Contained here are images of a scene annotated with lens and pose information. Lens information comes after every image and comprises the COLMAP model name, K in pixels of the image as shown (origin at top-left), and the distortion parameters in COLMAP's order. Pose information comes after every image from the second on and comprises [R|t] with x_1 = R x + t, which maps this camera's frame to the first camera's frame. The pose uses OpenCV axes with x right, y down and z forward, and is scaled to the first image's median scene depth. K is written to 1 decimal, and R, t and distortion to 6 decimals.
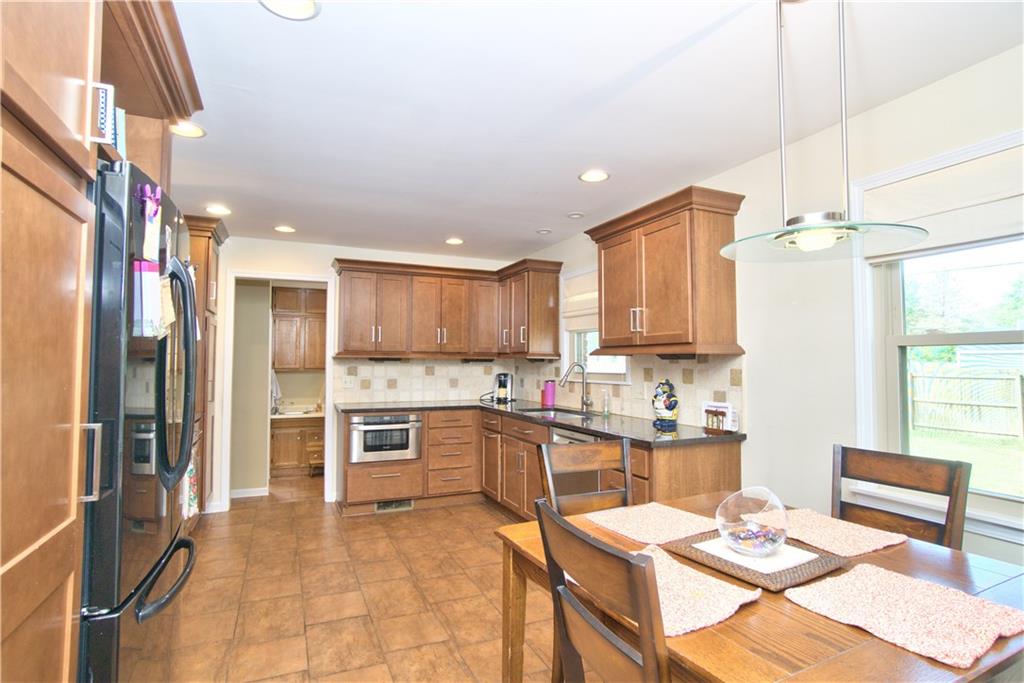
lens RADIAL K [[523.5, 0, 508.4], [0, 523.5, 340.8], [0, 0, 1]] dist [-0.043784, 0.022131]
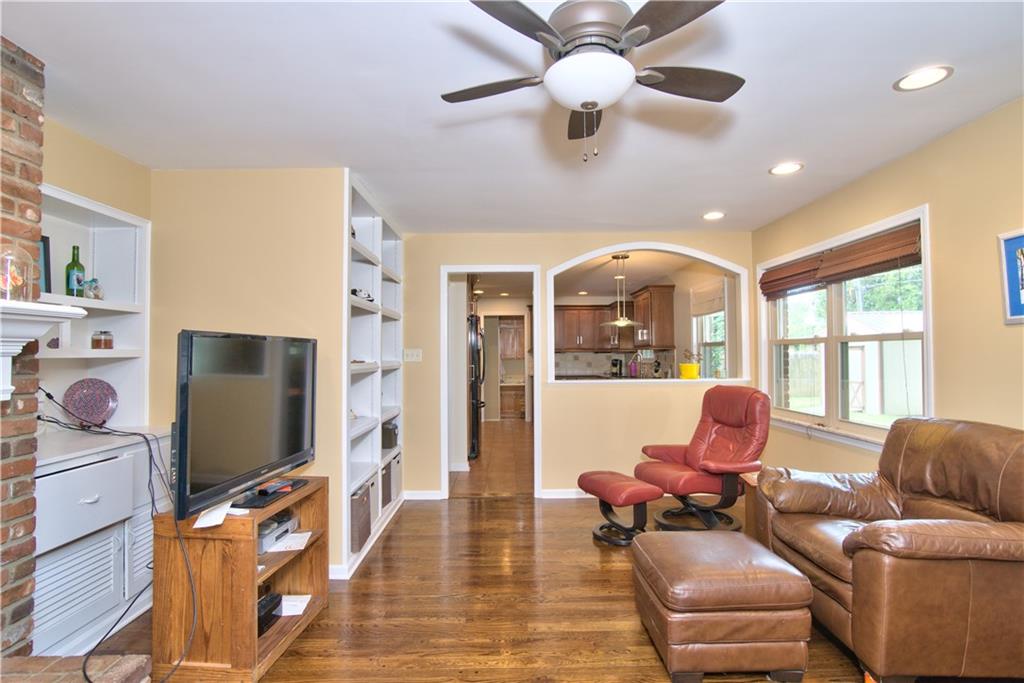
lens RADIAL K [[523.5, 0, 508.4], [0, 523.5, 340.8], [0, 0, 1]] dist [-0.043784, 0.022131]
pose [[0.919019, -0.016172, -0.393882, 0.603333], [0.022325, 0.999690, 0.011045, -0.052756], [0.393581, -0.018944, 0.919095, -1.374783]]
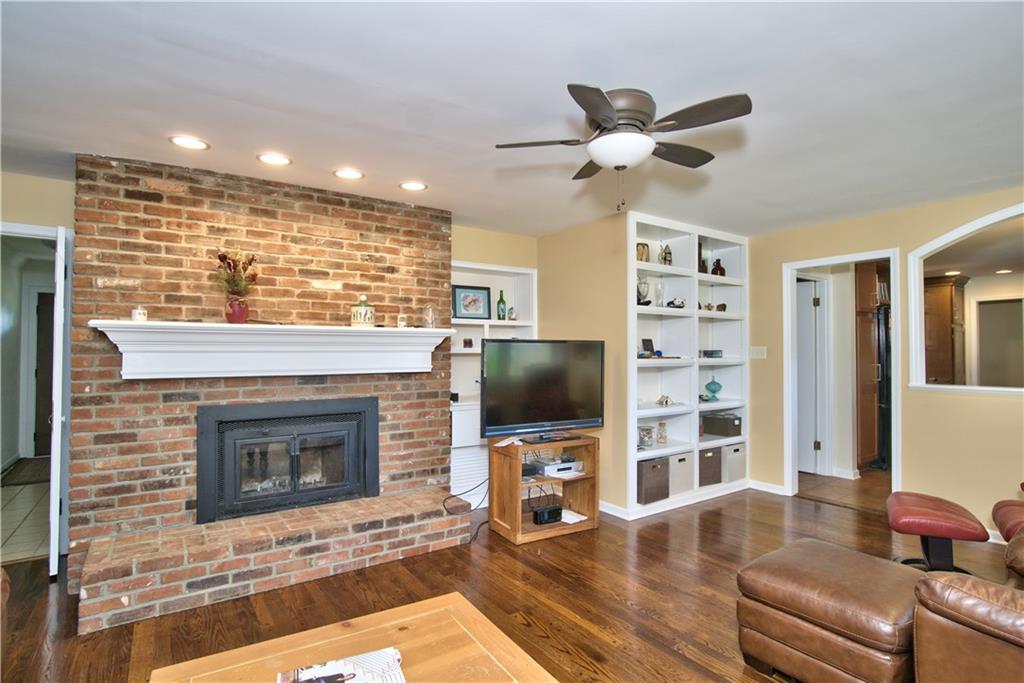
lens RADIAL K [[523.5, 0, 508.4], [0, 523.5, 340.8], [0, 0, 1]] dist [-0.043784, 0.022131]
pose [[0.181166, -0.020335, -0.983242, 1.154592], [0.039652, 0.999124, -0.013357, -0.045452], [0.982653, -0.036568, 0.181813, -1.131684]]
